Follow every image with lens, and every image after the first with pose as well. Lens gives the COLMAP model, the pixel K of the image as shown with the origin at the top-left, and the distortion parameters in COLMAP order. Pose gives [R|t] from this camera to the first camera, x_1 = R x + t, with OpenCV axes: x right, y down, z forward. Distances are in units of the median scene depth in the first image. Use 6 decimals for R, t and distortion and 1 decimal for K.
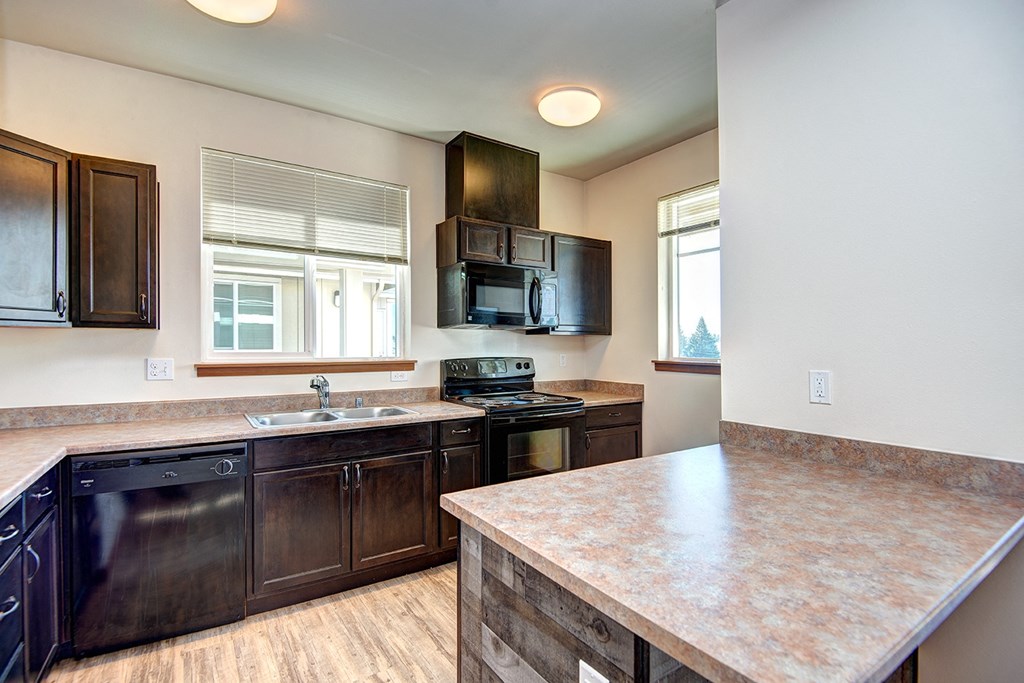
lens RADIAL K [[479.5, 0, 514.4], [0, 479.5, 340.7], [0, 0, 1]] dist [0.000880, -0.014577]
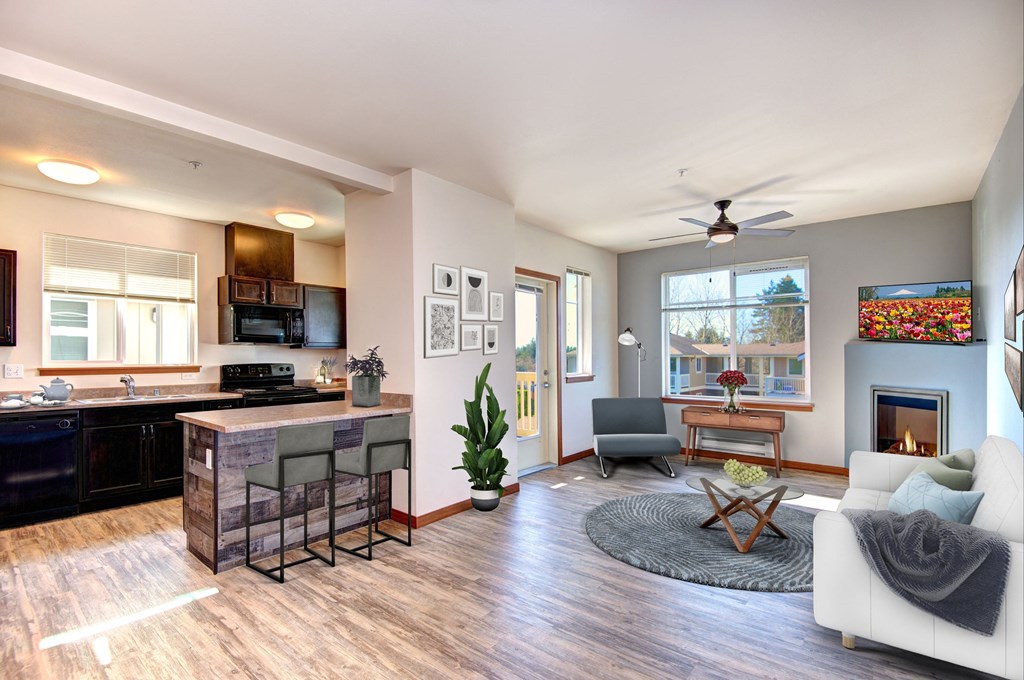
lens RADIAL K [[479.5, 0, 513.7], [0, 479.5, 347.6], [0, 0, 1]] dist [0.000880, -0.014577]
pose [[0.963323, 0.001576, 0.268340, 0.352965], [0.000546, 0.999969, -0.007833, -0.004696], [-0.268344, 0.007692, 0.963292, -0.760182]]
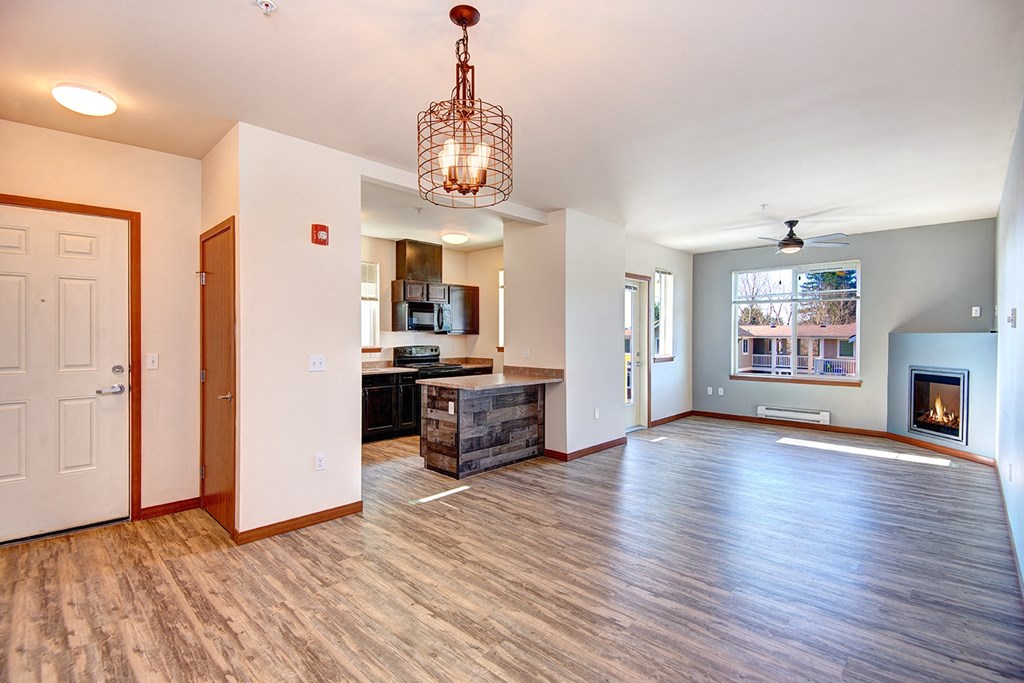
lens RADIAL K [[479.5, 0, 508.0], [0, 479.5, 344.3], [0, 0, 1]] dist [0.000880, -0.014577]
pose [[0.982995, -0.002578, 0.183616, -0.051627], [-0.002157, 0.999670, 0.025583, -0.026310], [-0.183622, -0.025544, 0.982665, -1.150312]]
